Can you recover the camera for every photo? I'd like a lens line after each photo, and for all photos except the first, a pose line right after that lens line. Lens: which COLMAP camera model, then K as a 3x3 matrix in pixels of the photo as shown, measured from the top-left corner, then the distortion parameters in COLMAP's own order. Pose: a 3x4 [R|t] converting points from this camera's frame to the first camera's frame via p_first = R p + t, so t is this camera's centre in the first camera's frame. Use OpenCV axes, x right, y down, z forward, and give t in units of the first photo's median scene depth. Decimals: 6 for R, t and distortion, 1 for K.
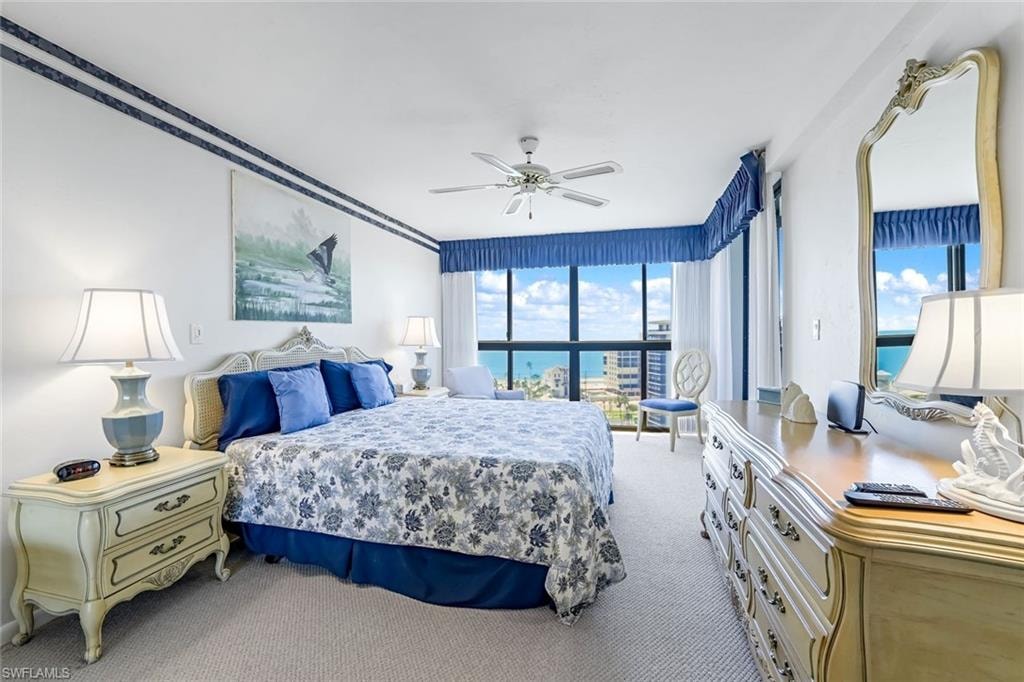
lens RADIAL K [[445.7, 0, 518.0], [0, 445.7, 345.0], [0, 0, 1]] dist [-0.035215, 0.010726]
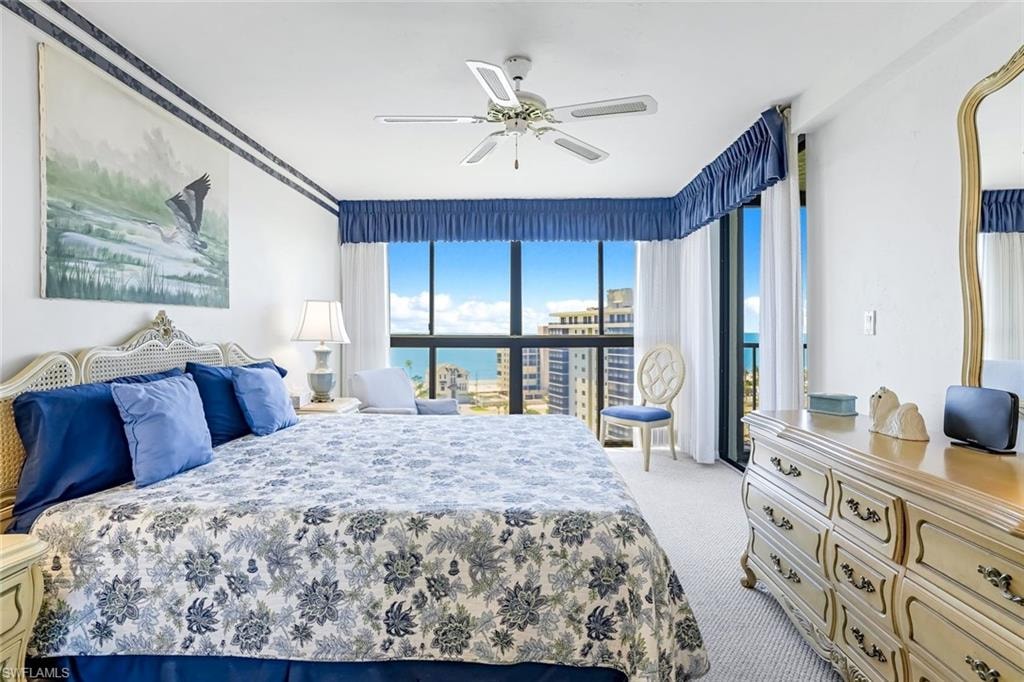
lens RADIAL K [[526.6, 0, 510.4], [0, 526.6, 331.0], [0, 0, 1]] dist [-0.015859, 0.012888]
pose [[0.974904, 0.005044, 0.222567, -0.167237], [-0.001185, 0.999847, -0.017468, -0.000694], [-0.222621, 0.016766, 0.974761, 0.153608]]
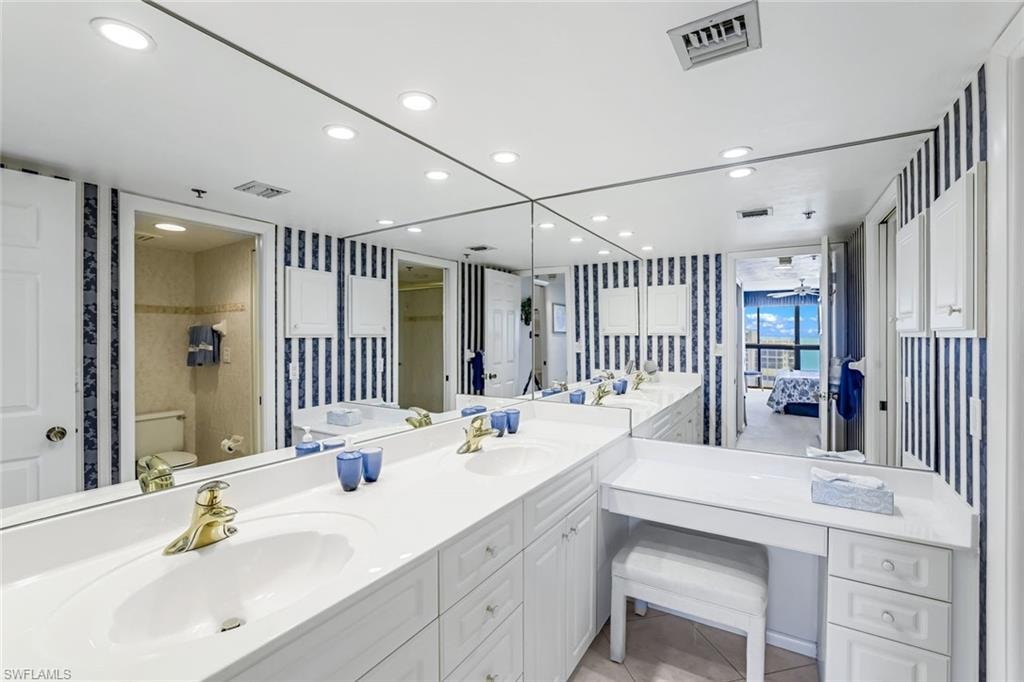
lens RADIAL K [[445.7, 0, 510.5], [0, 445.7, 336.4], [0, 0, 1]] dist [-0.035215, 0.010726]
pose [[0.957295, 0.002678, -0.289100, -0.976919], [-0.006847, 0.999887, -0.013410, -0.016238], [0.289032, 0.014817, 0.957205, -2.347763]]
